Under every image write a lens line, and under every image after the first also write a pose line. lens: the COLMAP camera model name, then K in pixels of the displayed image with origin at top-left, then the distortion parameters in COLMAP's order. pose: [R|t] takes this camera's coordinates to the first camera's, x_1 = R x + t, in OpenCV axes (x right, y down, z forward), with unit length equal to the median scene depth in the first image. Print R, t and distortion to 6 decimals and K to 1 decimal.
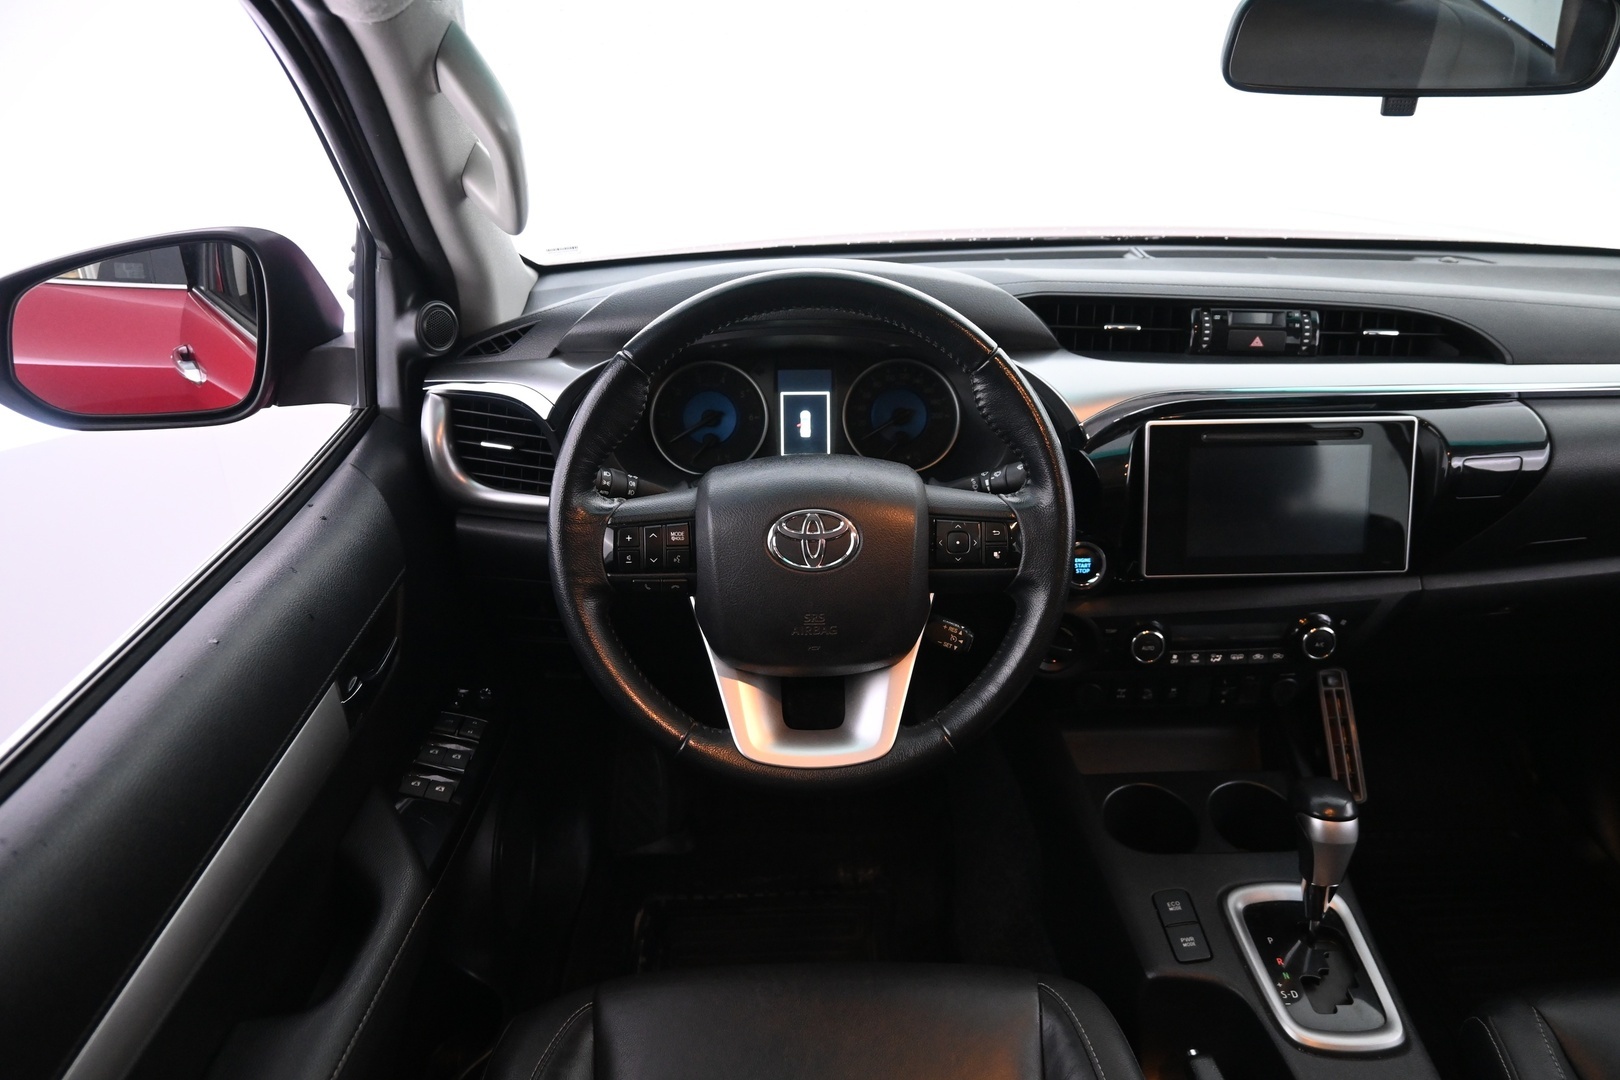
lens RADIAL K [[1099.1, 0, 810.0], [0, 1099.1, 540.0], [0, 0, 1]] dist [-0.010463, -0.003260]
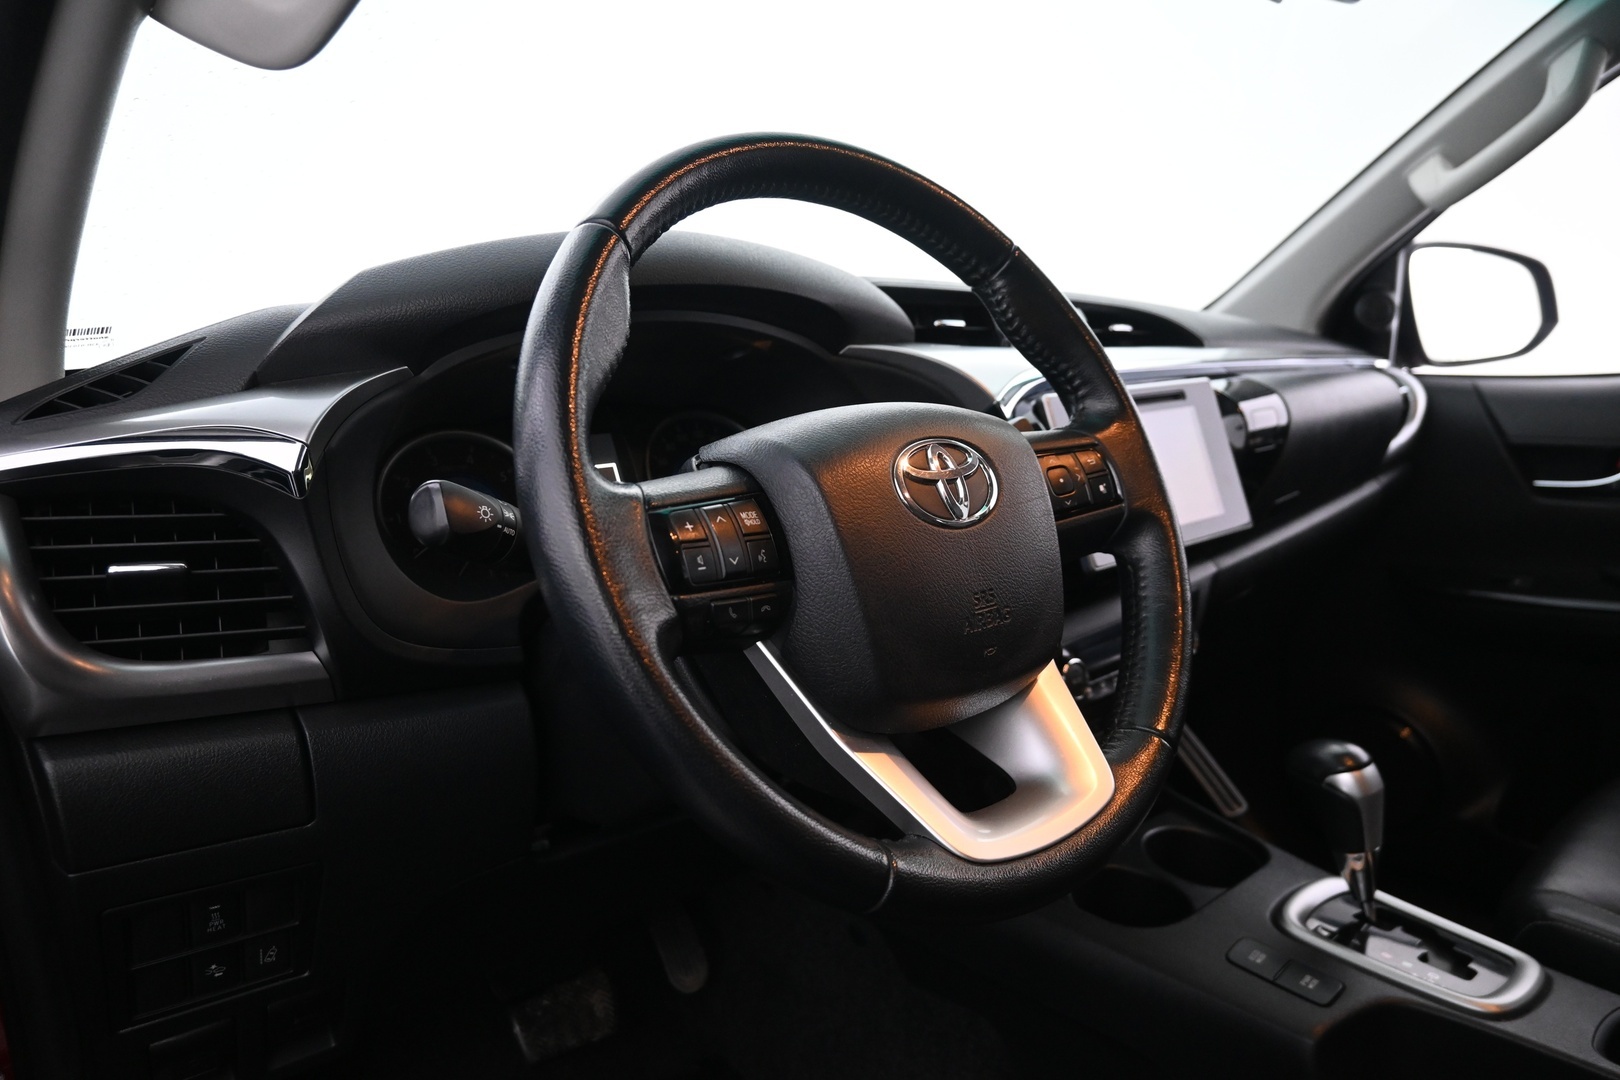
lens RADIAL K [[1099.1, 0, 810.0], [0, 1099.1, 540.0], [0, 0, 1]] dist [-0.010463, -0.003260]
pose [[0.773253, -0.136601, 0.619210, -0.422516], [0.328007, 0.921889, -0.206234, 0.125798], [-0.542671, 0.362576, 0.757659, 0.523727]]
